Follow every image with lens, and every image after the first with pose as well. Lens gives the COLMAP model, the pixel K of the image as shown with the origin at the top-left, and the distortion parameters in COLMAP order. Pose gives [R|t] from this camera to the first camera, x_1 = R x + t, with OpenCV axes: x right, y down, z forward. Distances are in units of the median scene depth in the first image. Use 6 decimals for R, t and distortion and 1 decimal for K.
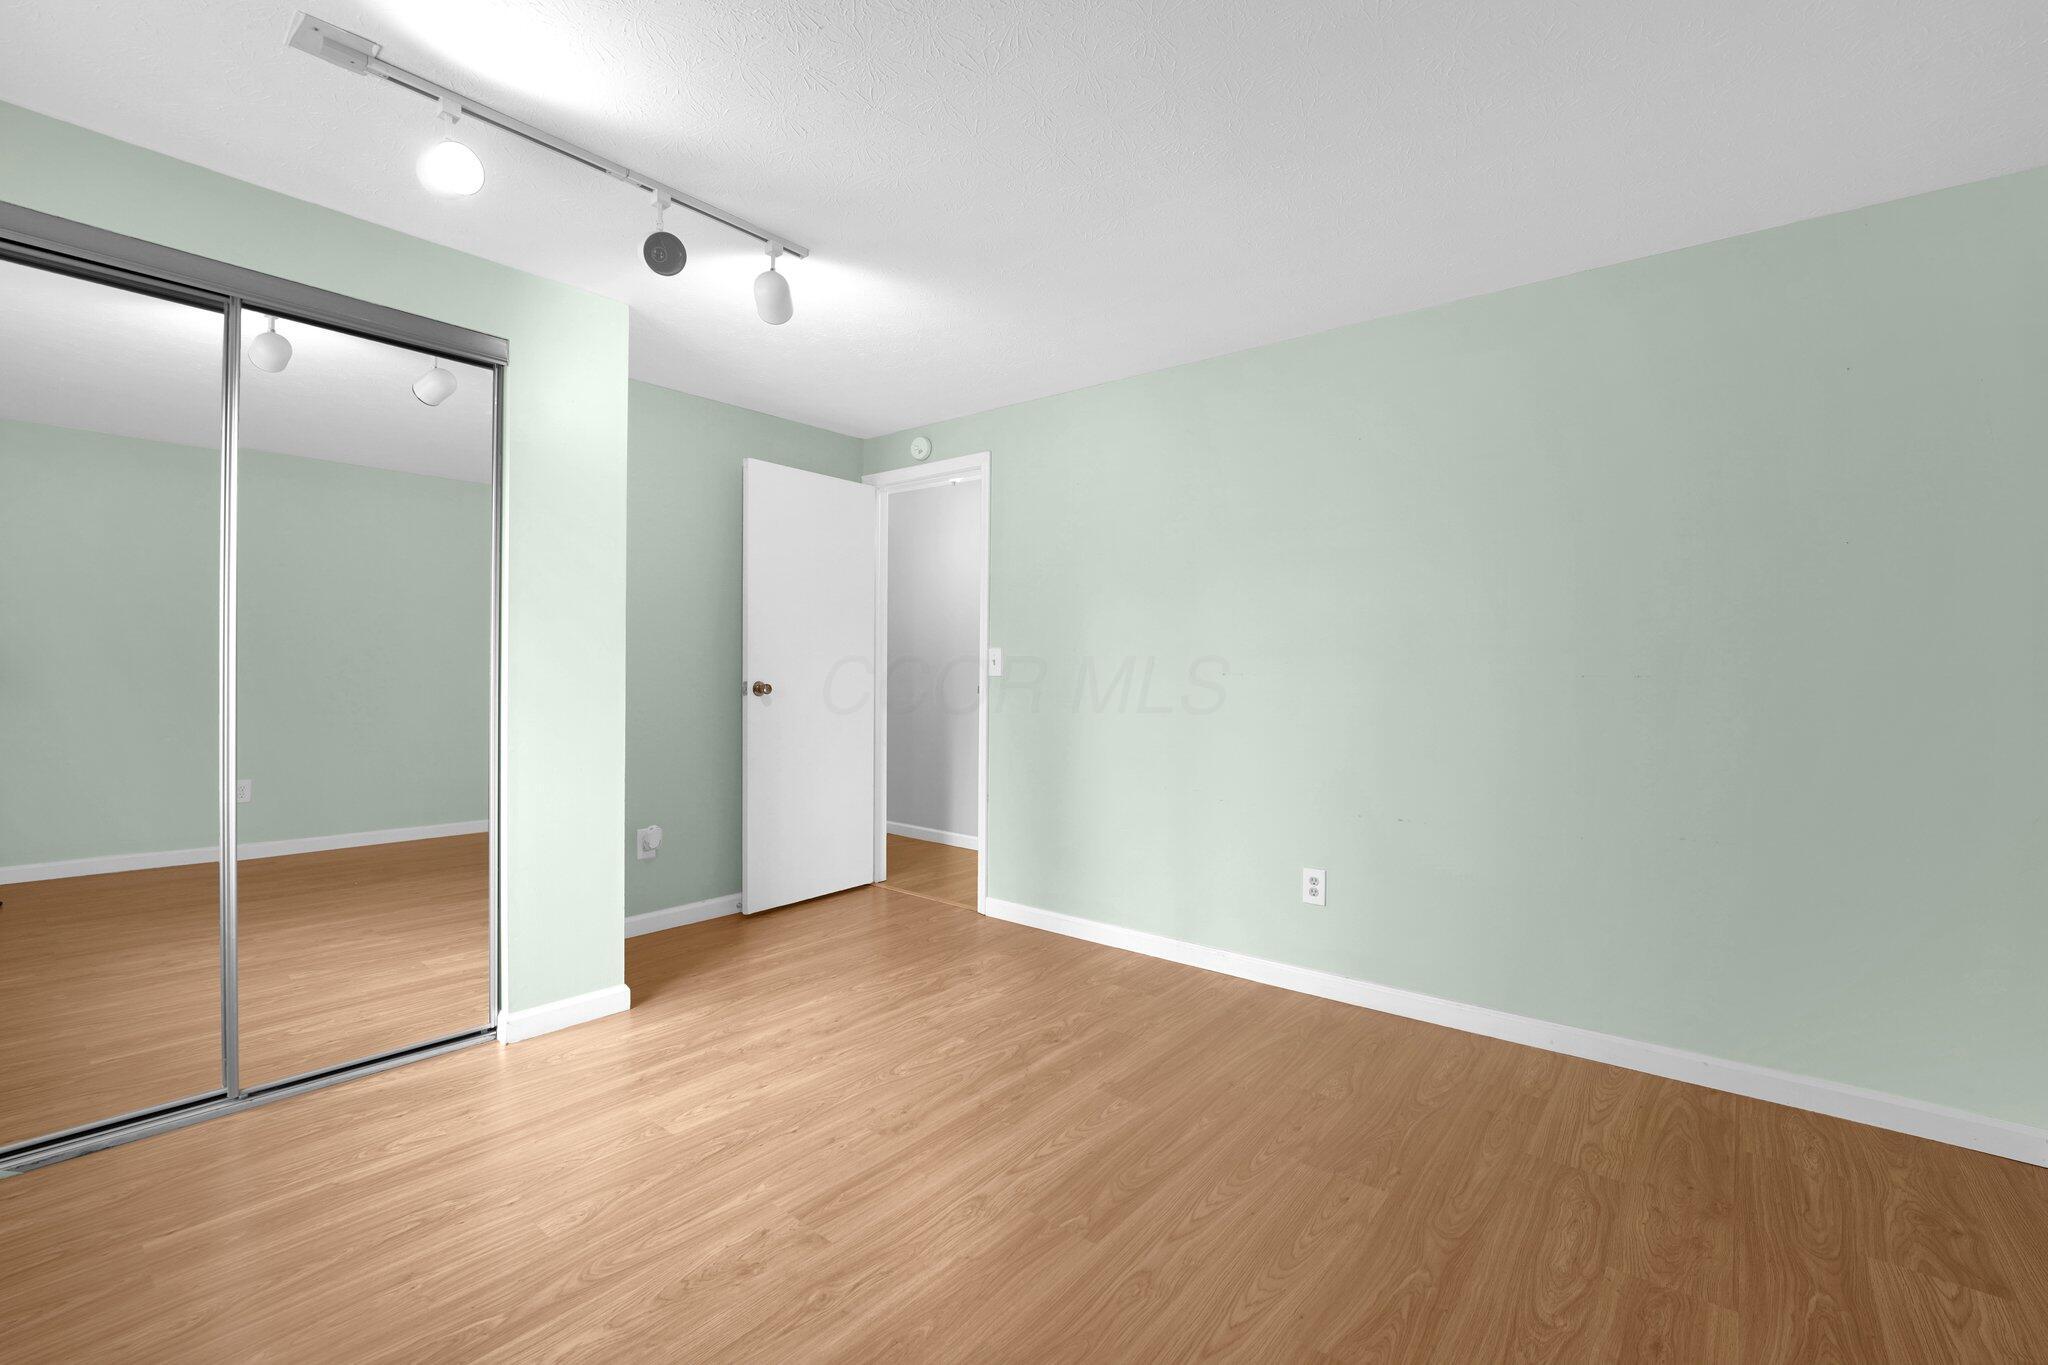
lens RADIAL K [[902.1, 0, 1023.9], [0, 902.1, 676.2], [0, 0, 1]] dist [0.000167, 0.000050]
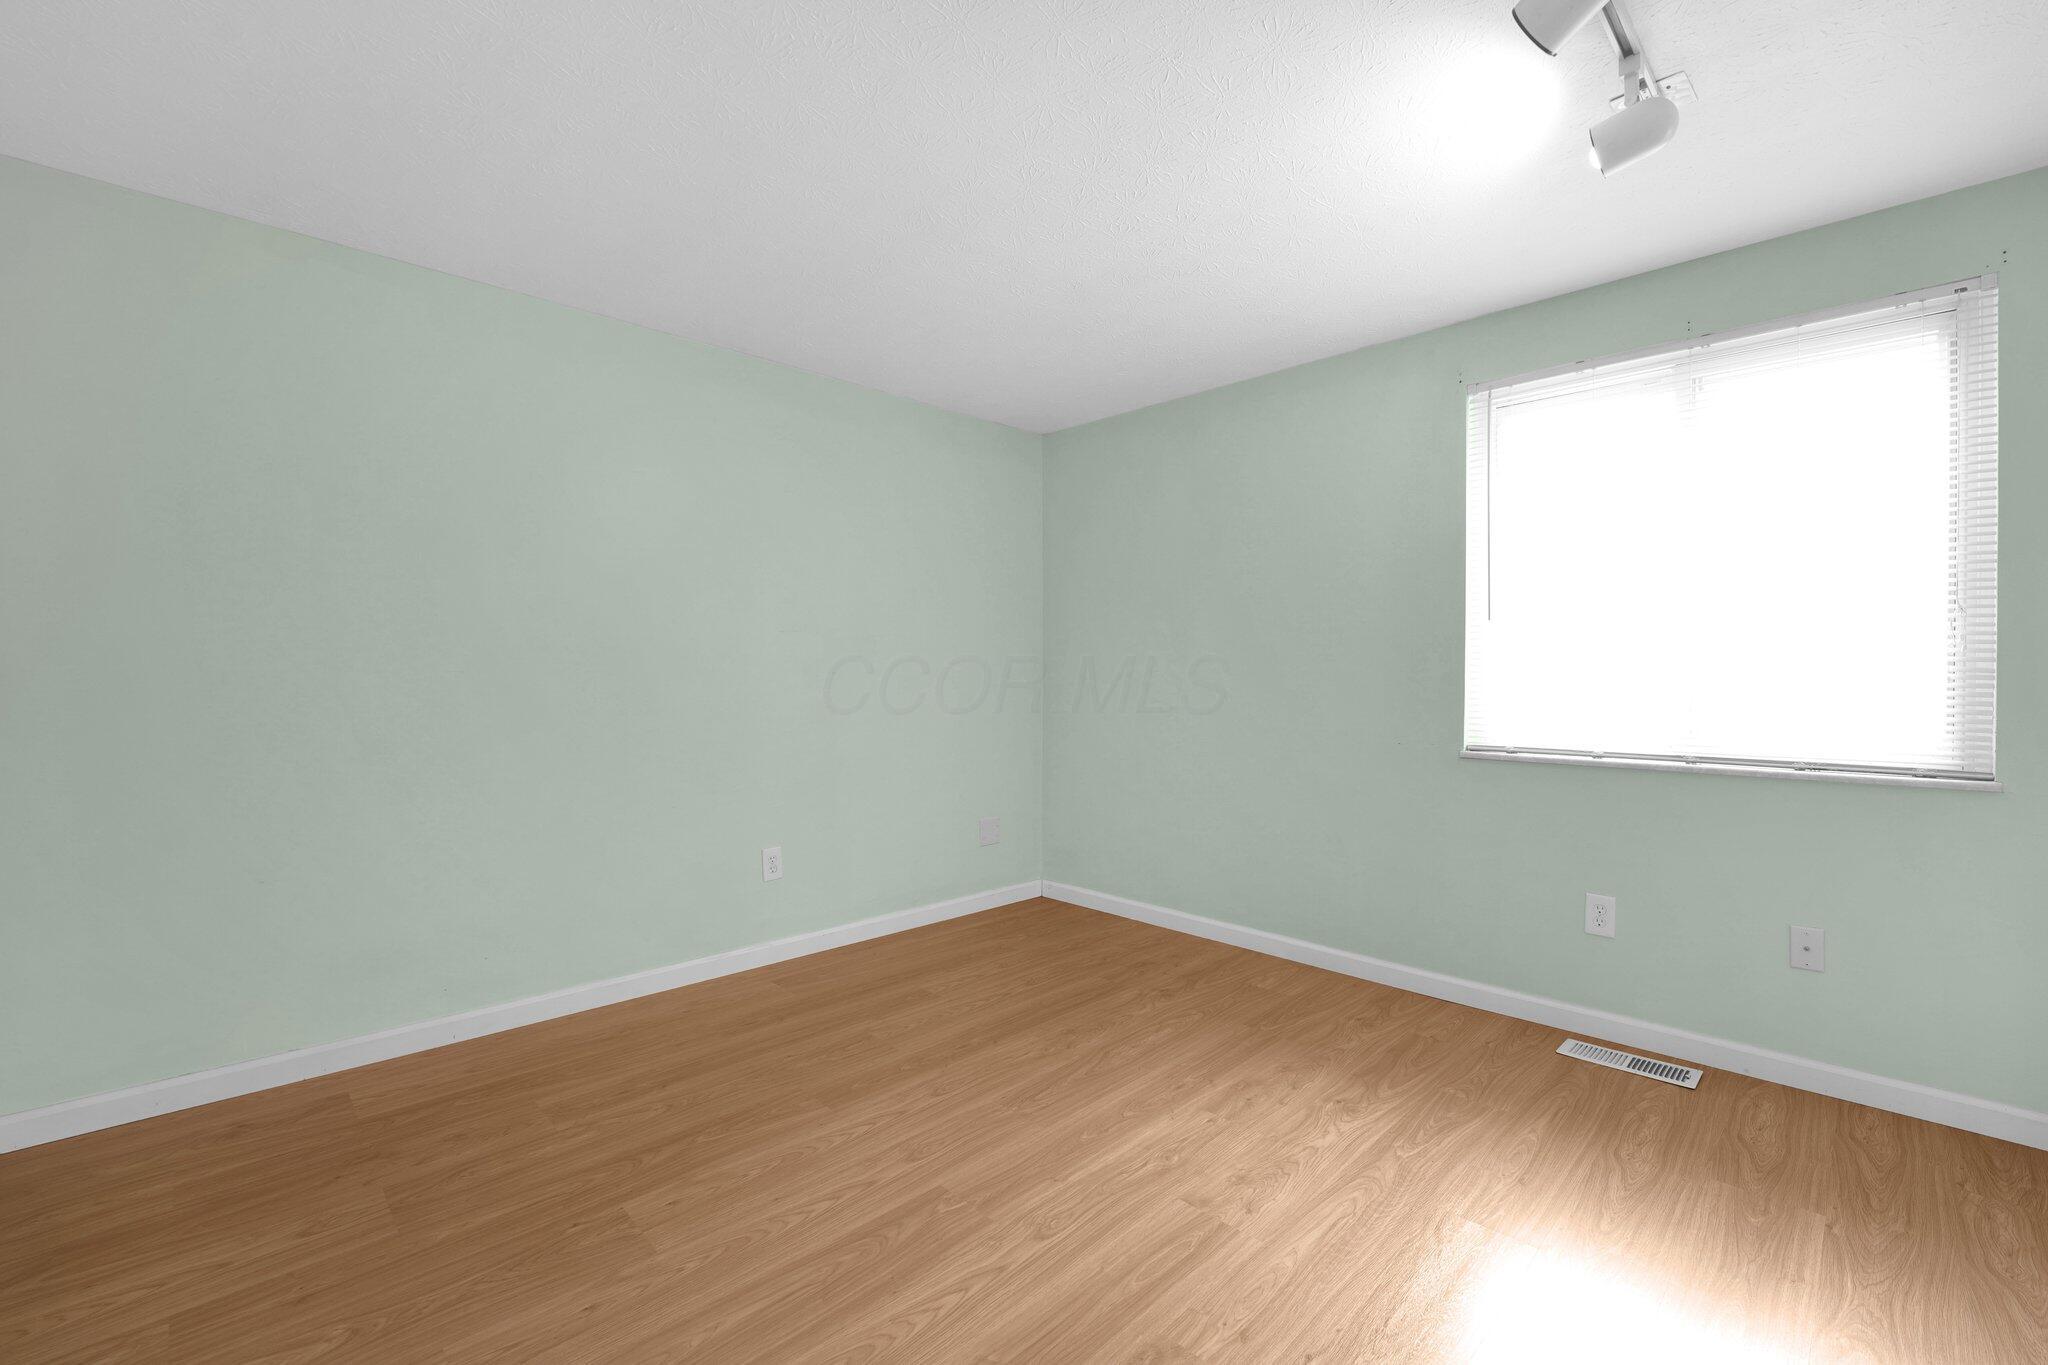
lens RADIAL K [[902.1, 0, 1023.9], [0, 902.1, 676.5], [0, 0, 1]] dist [0.000167, 0.000050]
pose [[-0.994341, -0.011930, 0.105564, -0.130600], [-0.010268, 0.999815, 0.016276, -0.017551], [-0.105739, 0.015100, -0.994279, 2.047771]]
